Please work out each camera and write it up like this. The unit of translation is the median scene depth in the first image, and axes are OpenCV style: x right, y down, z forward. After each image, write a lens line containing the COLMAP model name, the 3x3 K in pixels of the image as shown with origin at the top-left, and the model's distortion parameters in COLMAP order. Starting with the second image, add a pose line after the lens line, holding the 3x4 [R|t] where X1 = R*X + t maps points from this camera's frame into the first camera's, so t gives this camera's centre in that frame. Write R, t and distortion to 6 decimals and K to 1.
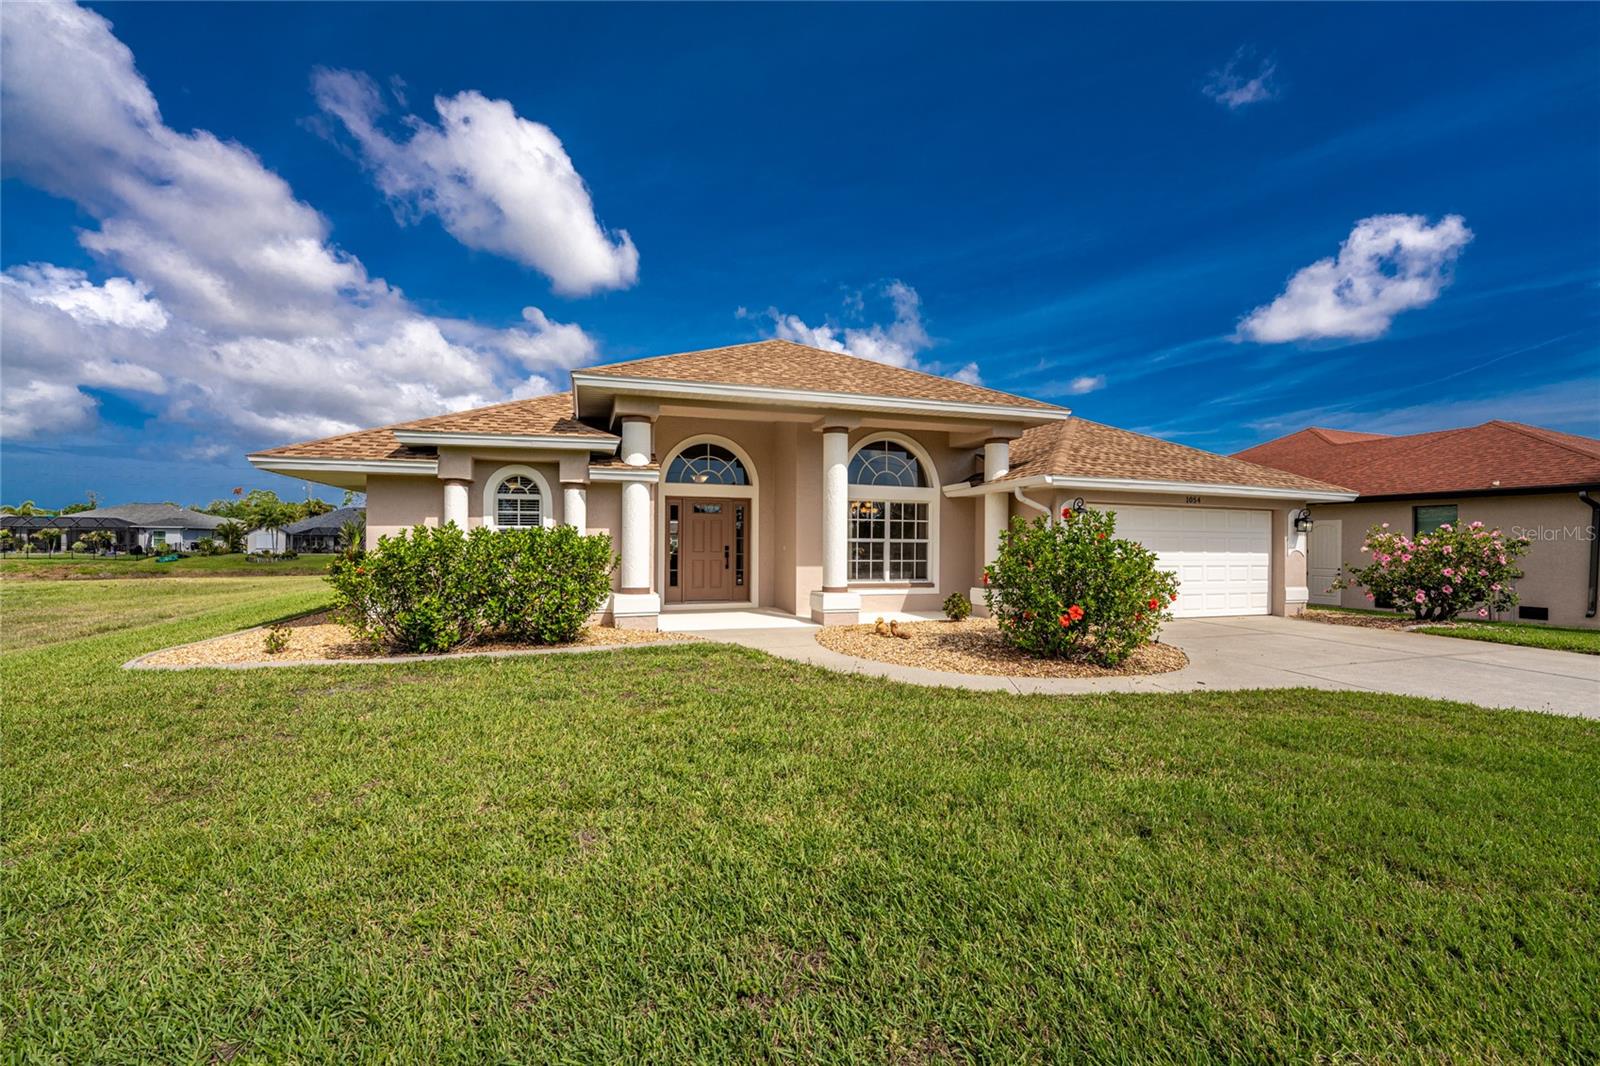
lens RADIAL K [[660.5, 0, 800.6], [0, 660.5, 539.0], [0, 0, 1]] dist [-0.003967, 0.000209]
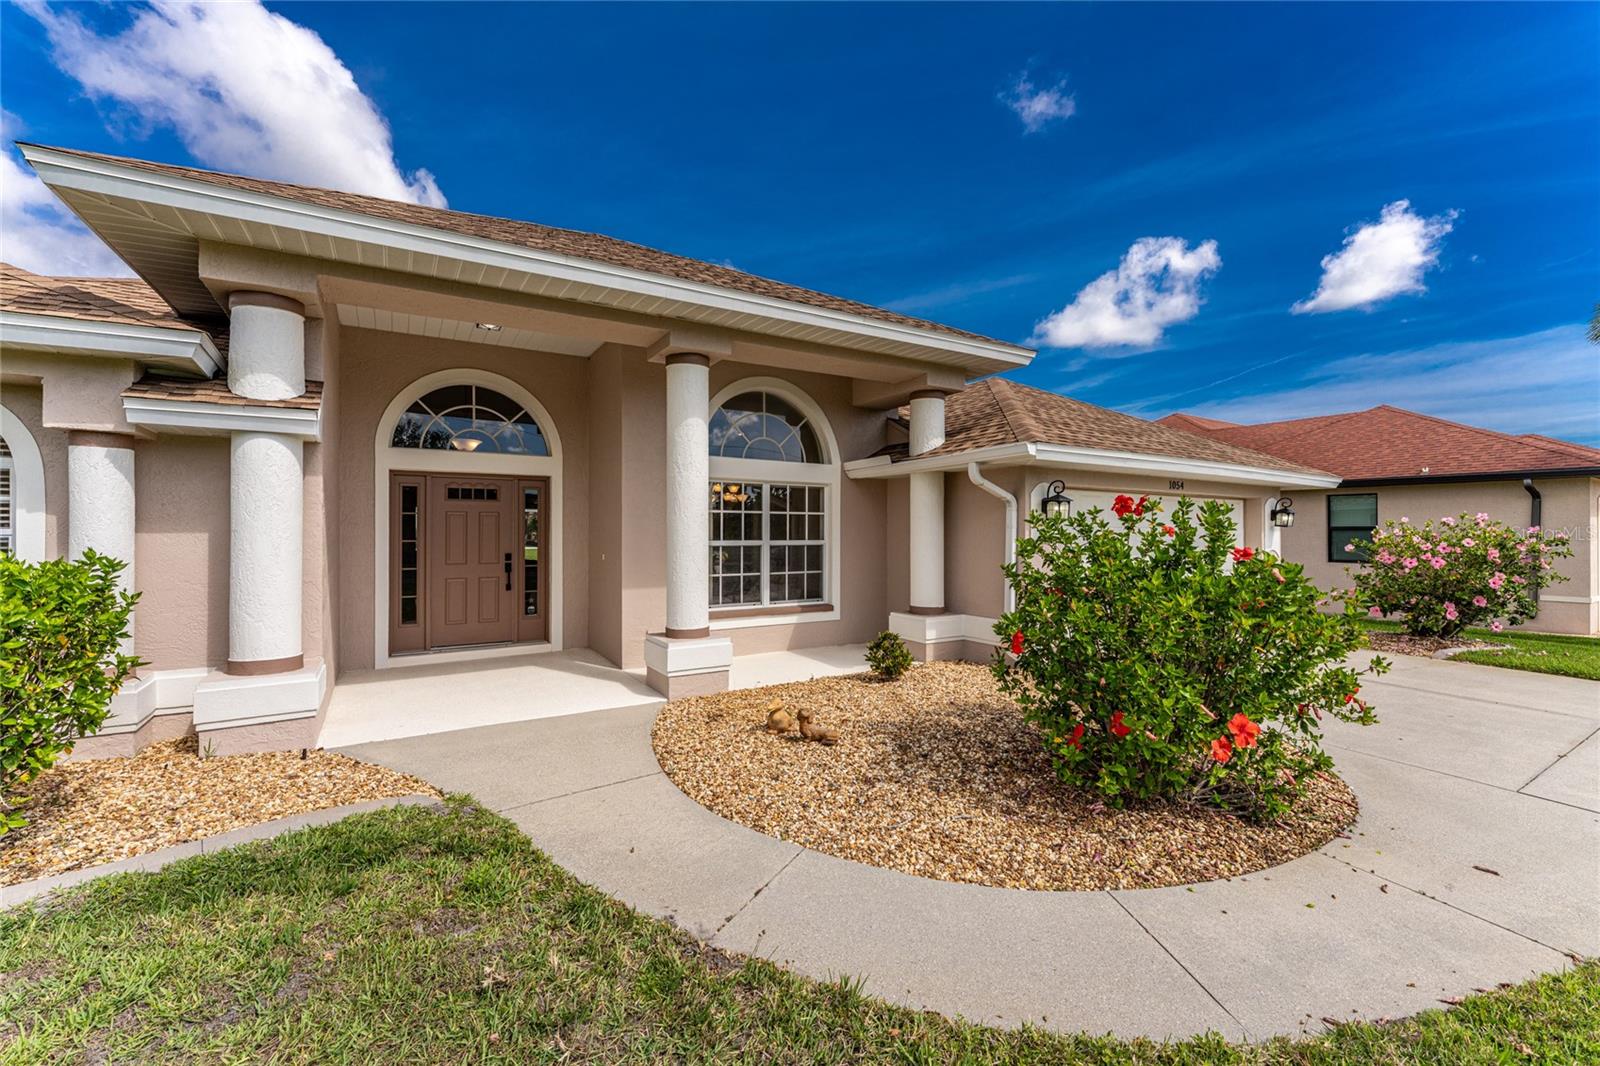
lens RADIAL K [[660.5, 0, 790.3], [0, 660.5, 544.5], [0, 0, 1]] dist [-0.003967, 0.000209]
pose [[0.972762, -0.011712, 0.231512, 0.002970], [0.004005, 0.999423, 0.033732, -0.017821], [-0.231774, -0.031886, 0.972247, 0.352744]]
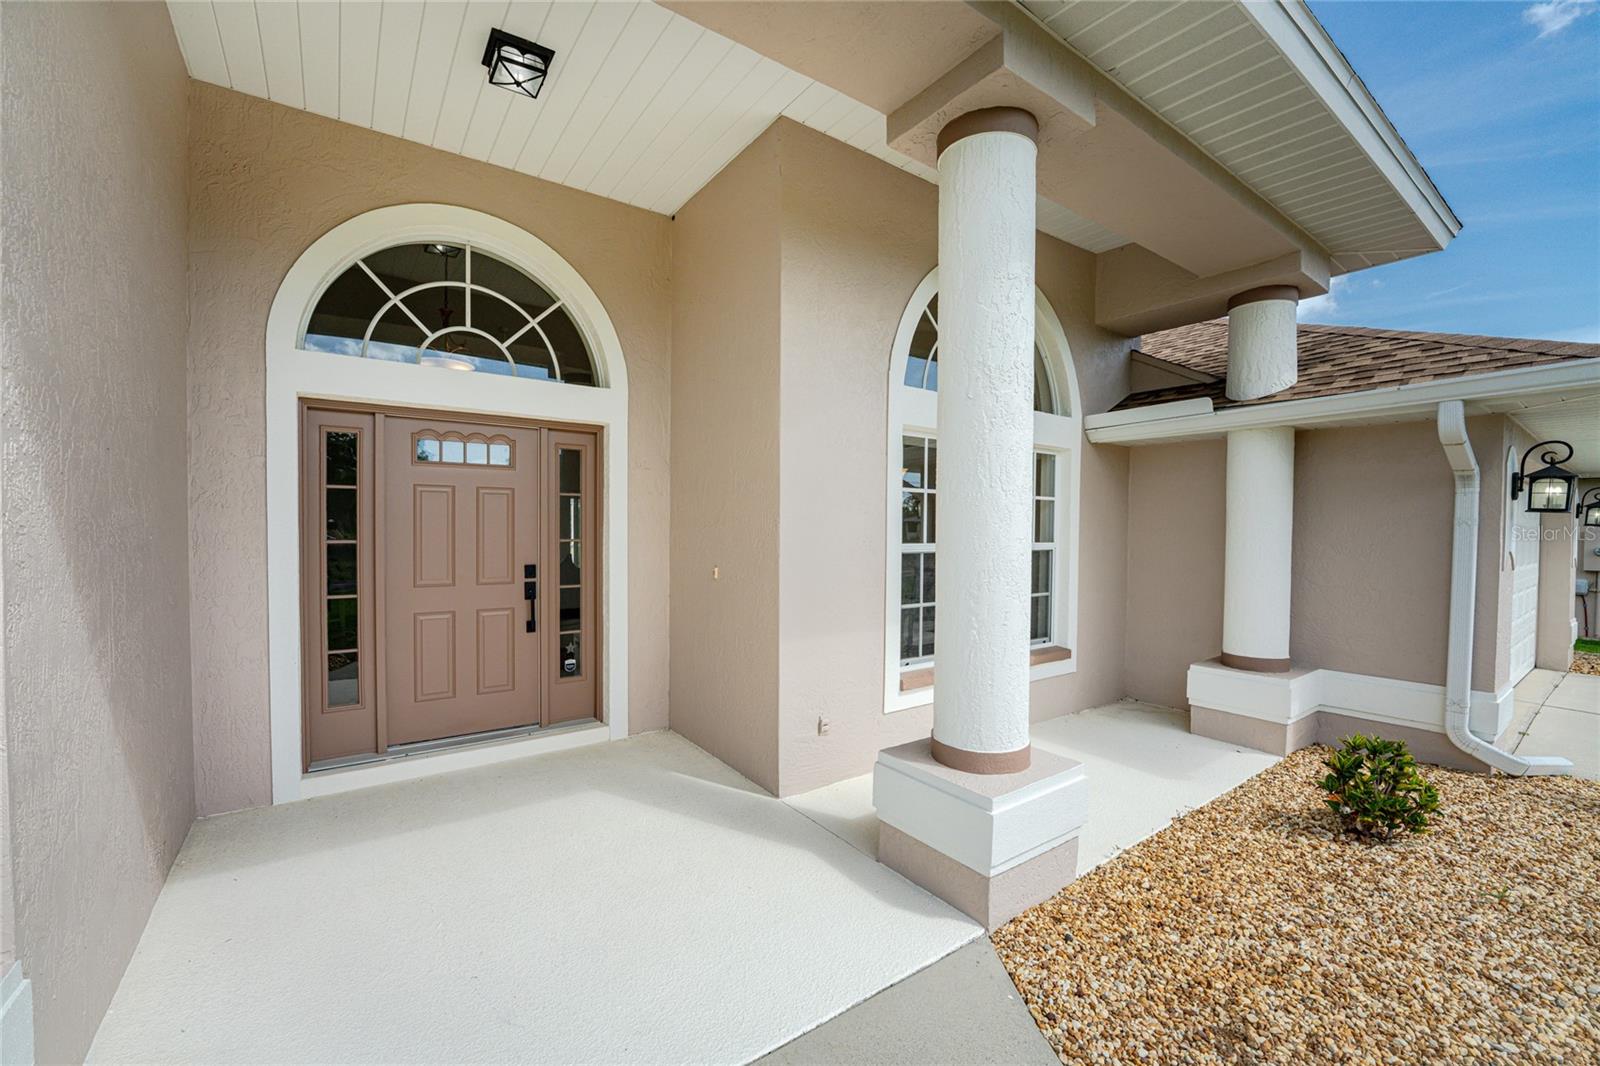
lens RADIAL K [[660.5, 0, 787.9], [0, 660.5, 548.5], [0, 0, 1]] dist [-0.003967, 0.000209]
pose [[0.953876, -0.011257, 0.299990, -0.089695], [-0.004593, 0.998633, 0.052075, -0.016342], [-0.300166, -0.051051, 0.952520, 0.661948]]
